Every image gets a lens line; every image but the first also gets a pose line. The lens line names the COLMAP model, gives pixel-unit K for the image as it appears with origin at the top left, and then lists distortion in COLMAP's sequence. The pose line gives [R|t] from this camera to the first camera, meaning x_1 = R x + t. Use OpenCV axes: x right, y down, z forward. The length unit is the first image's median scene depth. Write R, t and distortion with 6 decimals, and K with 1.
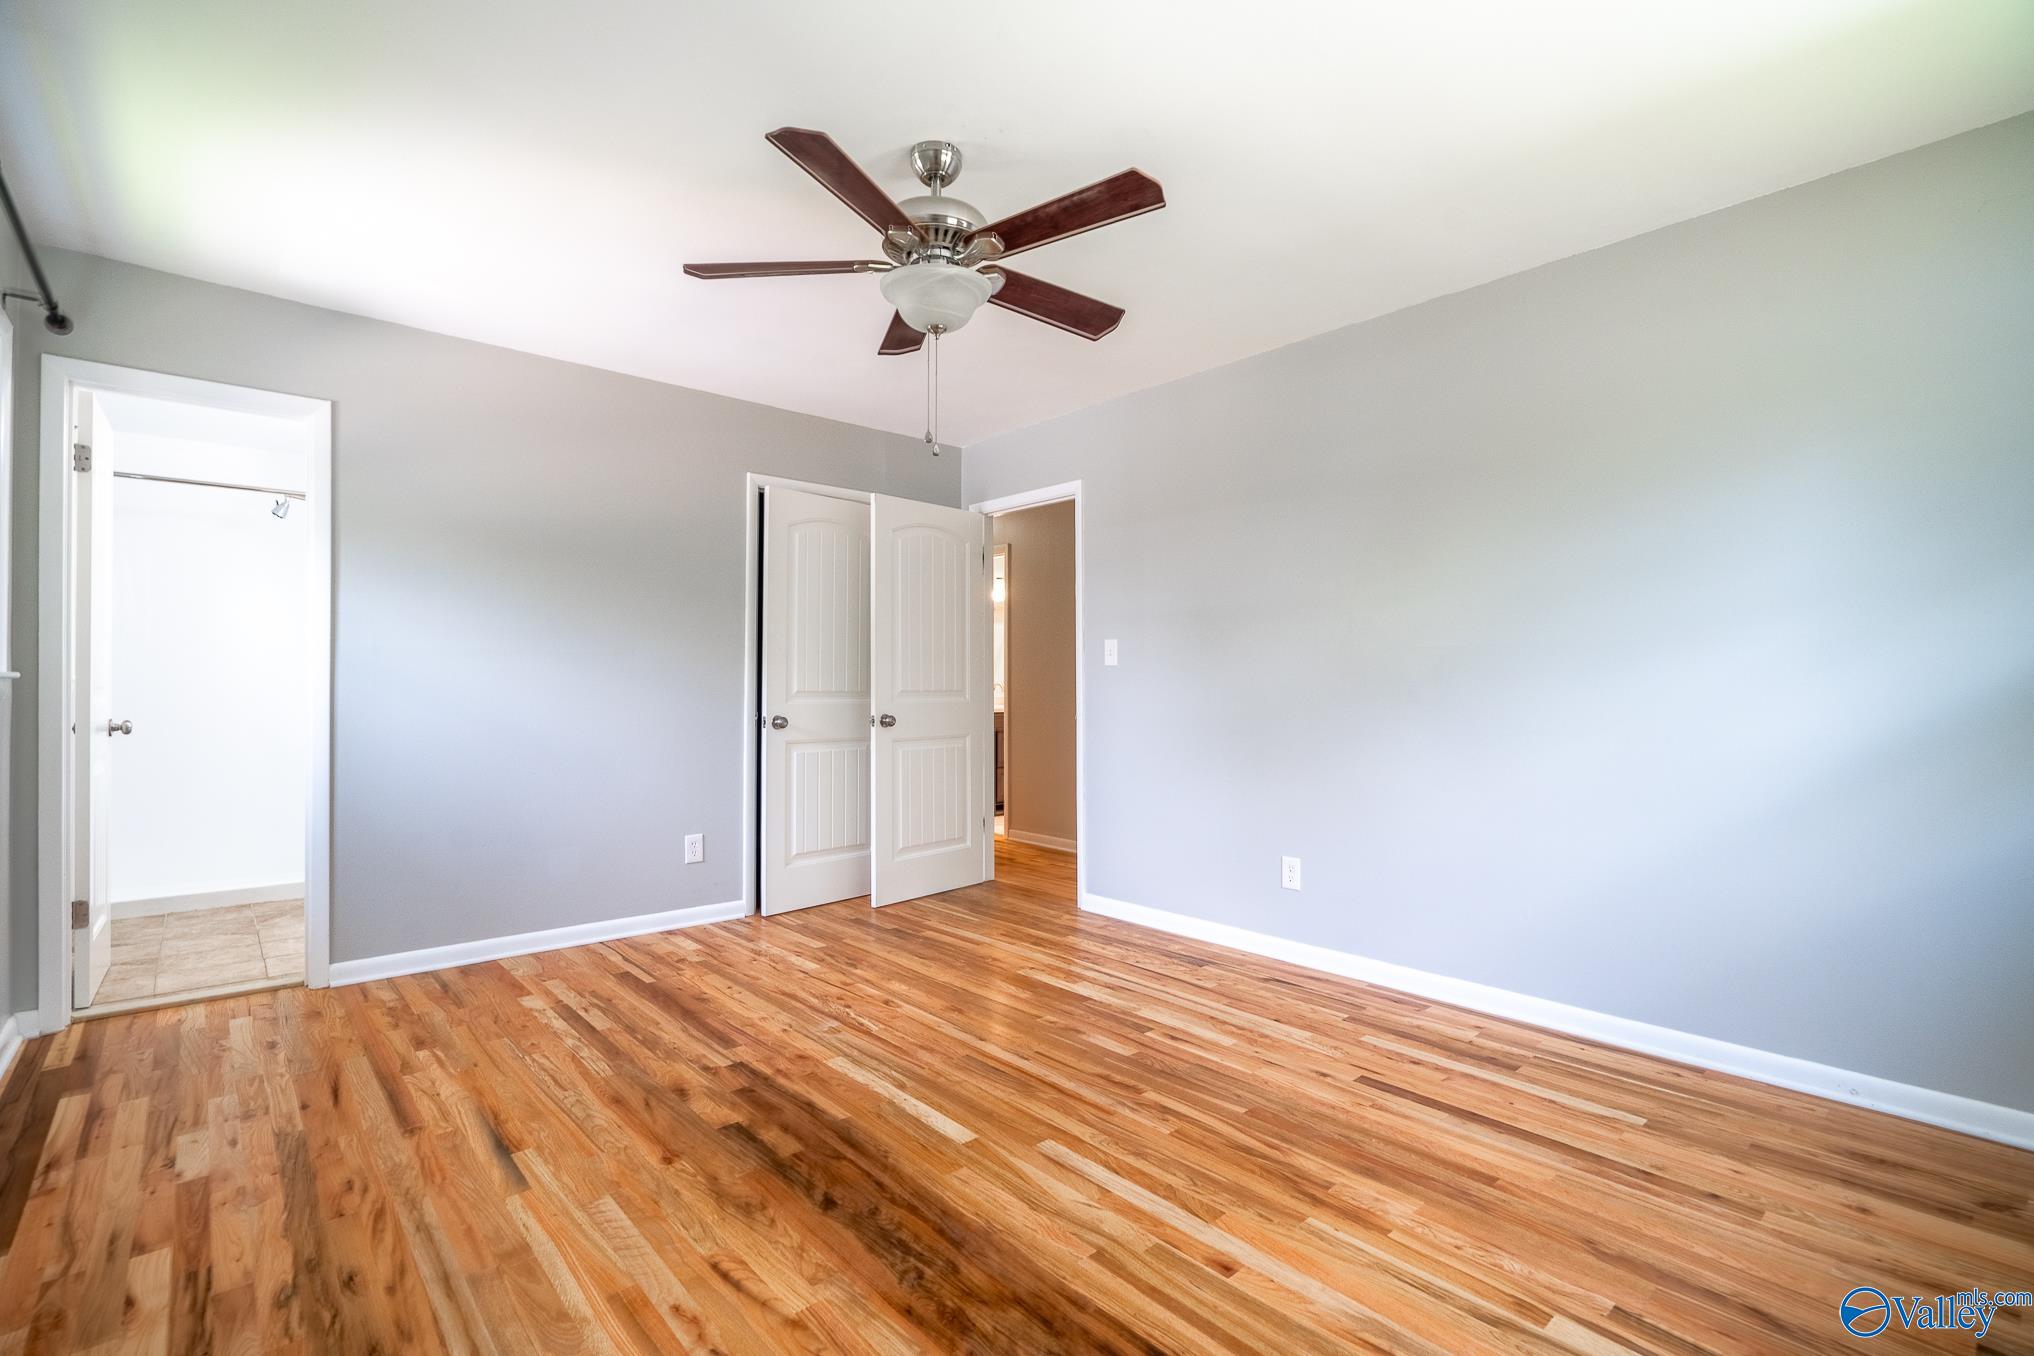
lens RADIAL K [[924.3, 0, 1011.6], [0, 924.3, 679.1], [0, 0, 1]] dist [-0.002931, -0.000094]
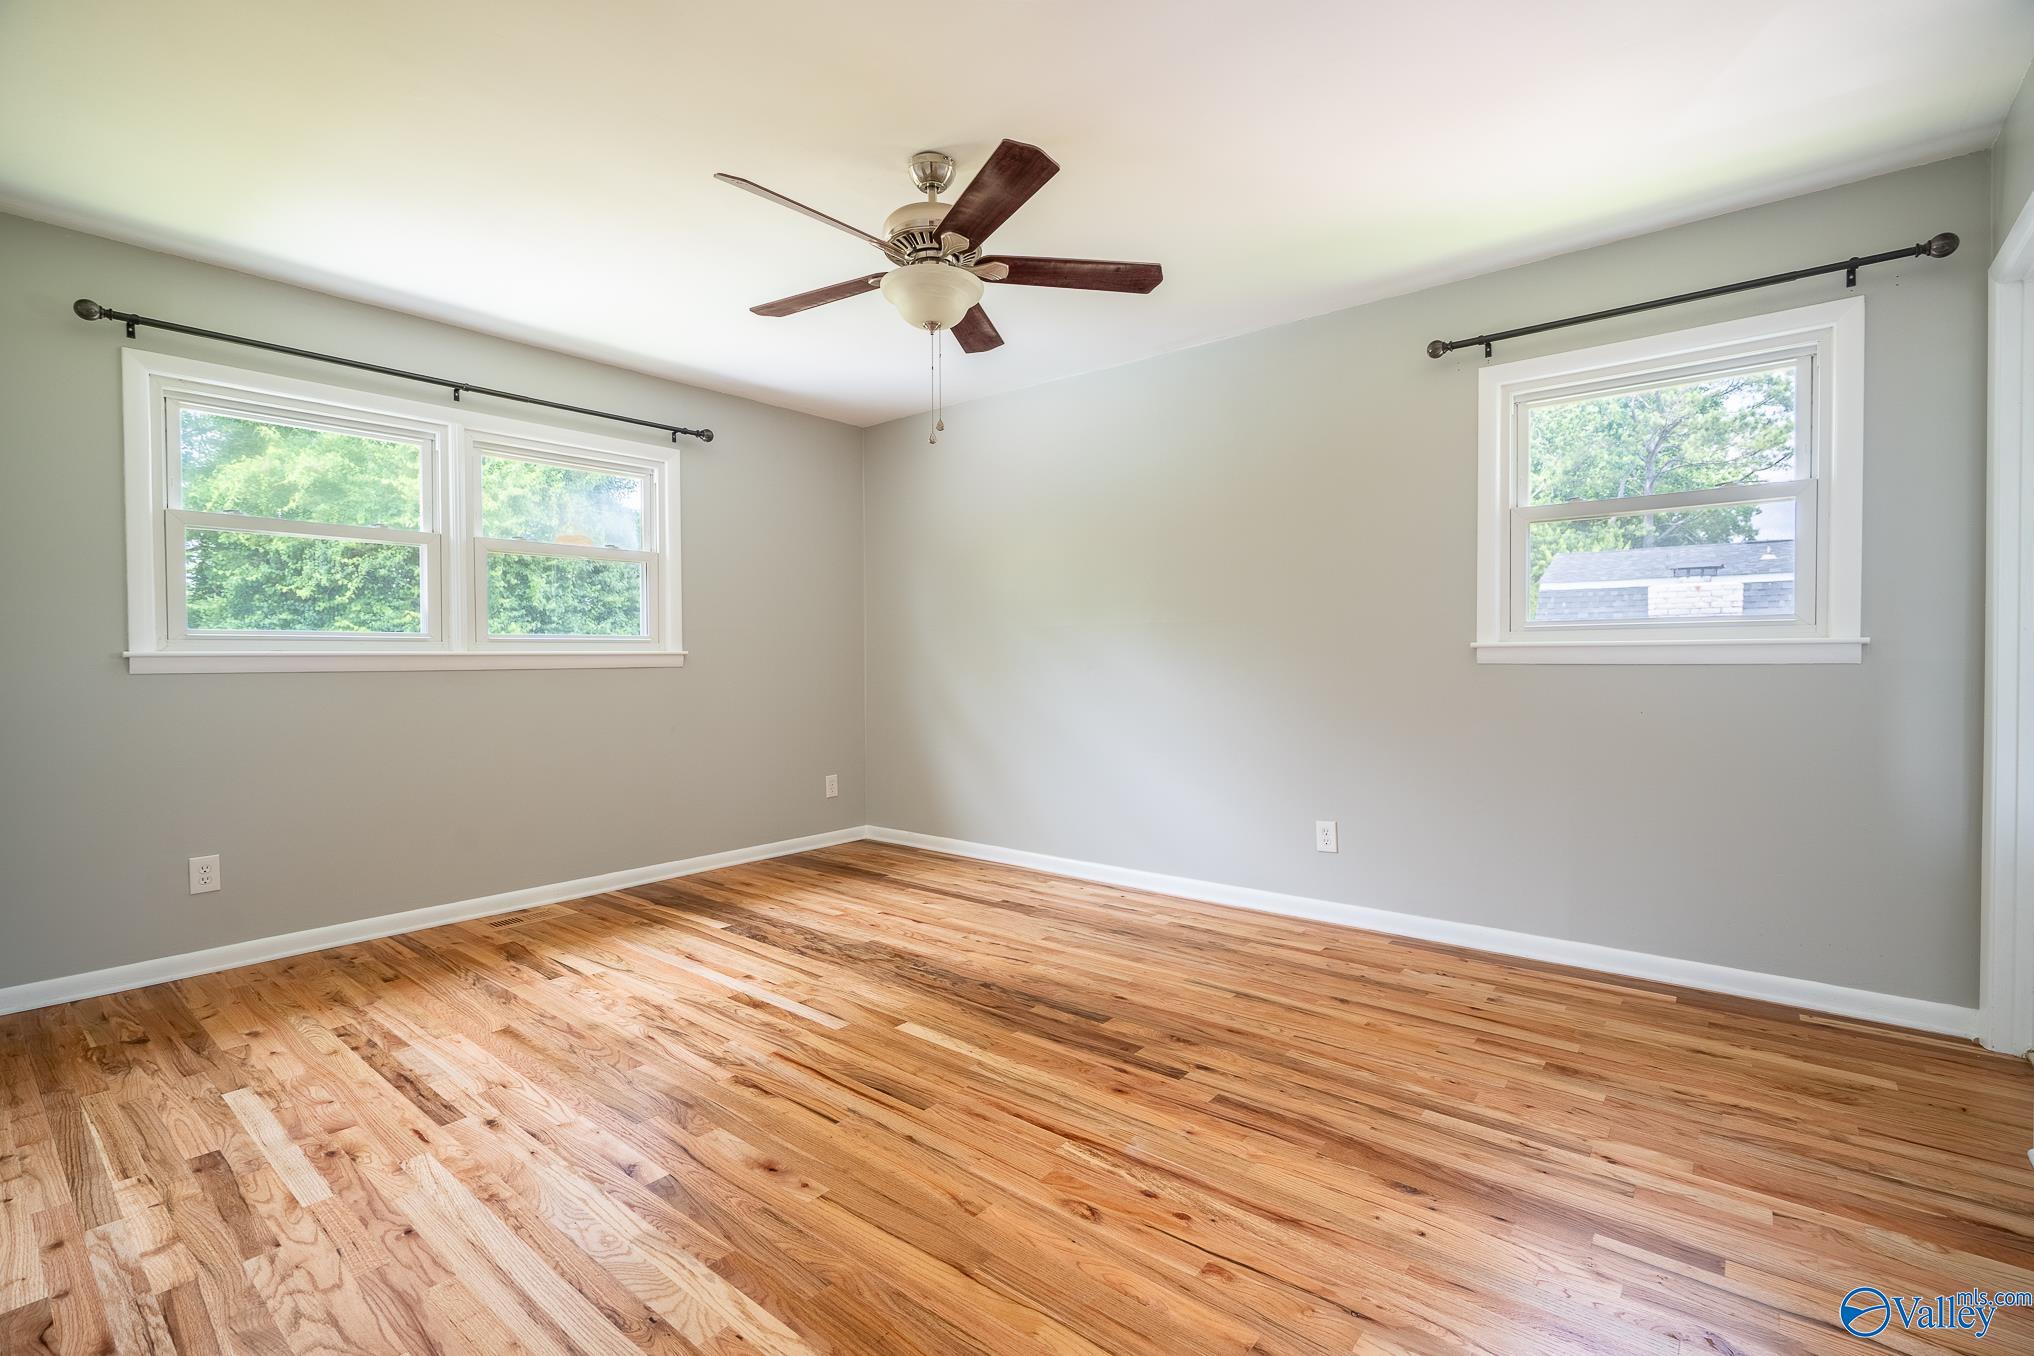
lens RADIAL K [[917.7, 0, 1012.7], [0, 917.7, 657.9], [0, 0, 1]] dist [-0.015628, 0.000156]
pose [[-0.987632, 0.004763, -0.156715, -0.001833], [0.005961, 0.999956, -0.007179, 0.018476], [0.156674, -0.008024, -0.987618, 1.992775]]
